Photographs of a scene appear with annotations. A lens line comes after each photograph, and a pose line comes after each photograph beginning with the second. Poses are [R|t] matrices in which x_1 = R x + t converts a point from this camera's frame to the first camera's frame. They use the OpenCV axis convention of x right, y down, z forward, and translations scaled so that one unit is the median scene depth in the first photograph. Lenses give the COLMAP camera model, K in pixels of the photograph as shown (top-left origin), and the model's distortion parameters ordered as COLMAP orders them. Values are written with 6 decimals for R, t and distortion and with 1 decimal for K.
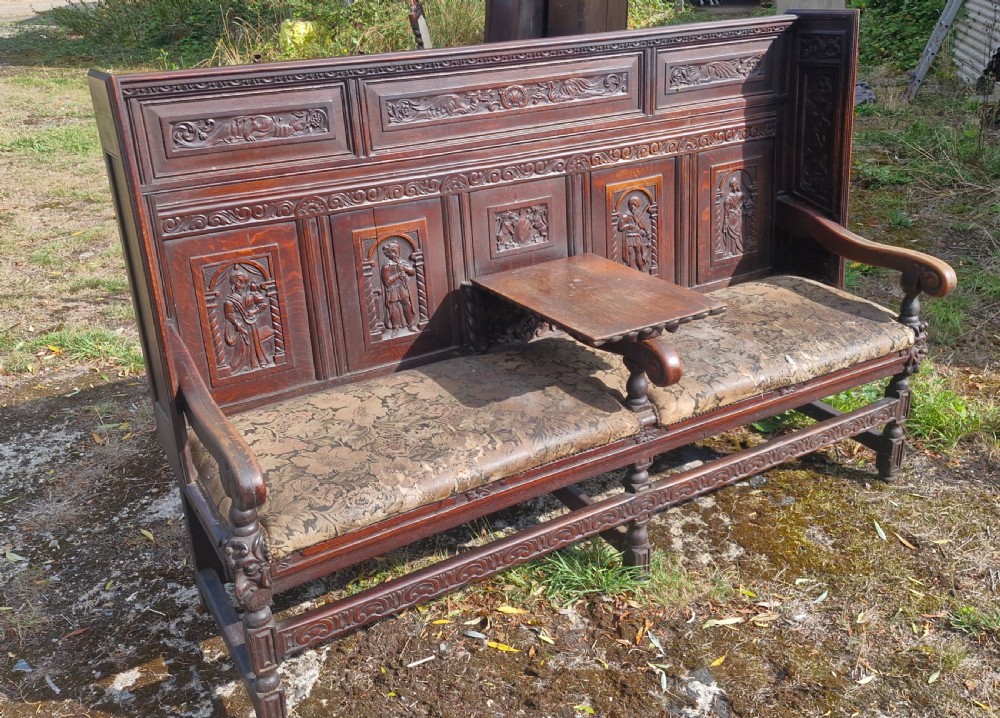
lens RADIAL K [[960.4, 0, 511.2], [0, 960.4, 320.8], [0, 0, 1]] dist [0.138625, -0.210145]
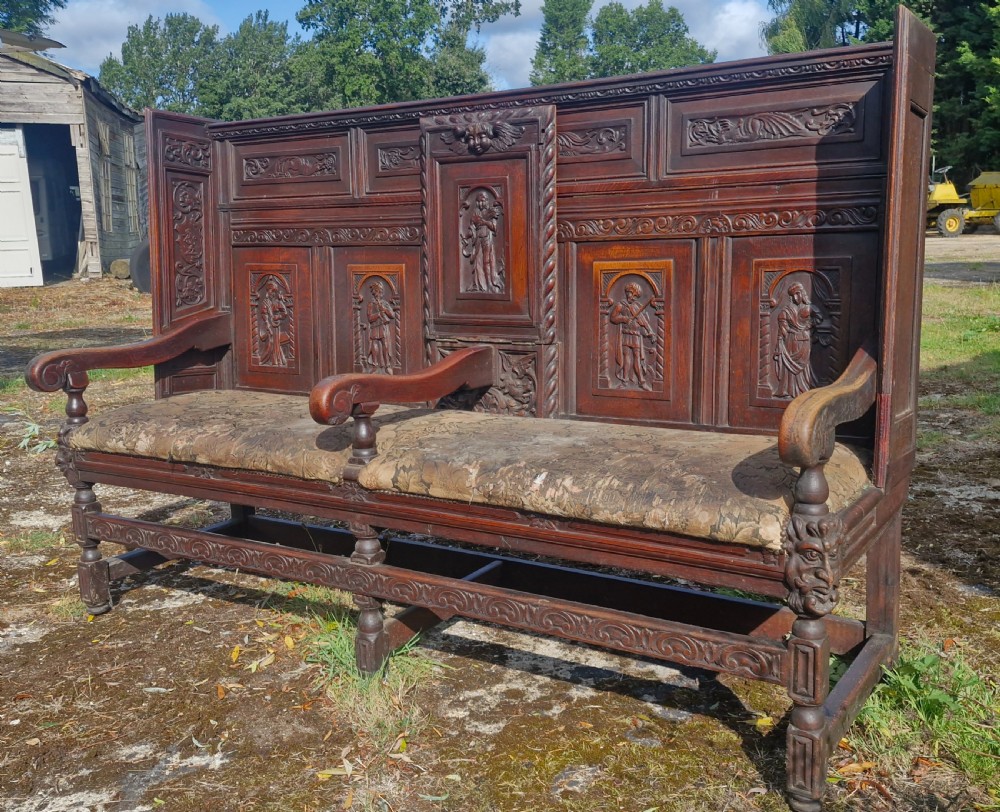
lens RADIAL K [[992.7, 0, 521.0], [0, 992.7, 409.8], [0, 0, 1]] dist [0.139571, -0.234767]
pose [[0.458337, 0.168806, -0.872601, 0.869147], [-0.313808, 0.949300, 0.018815, -0.016077], [0.831536, 0.265206, 0.488072, 0.580255]]
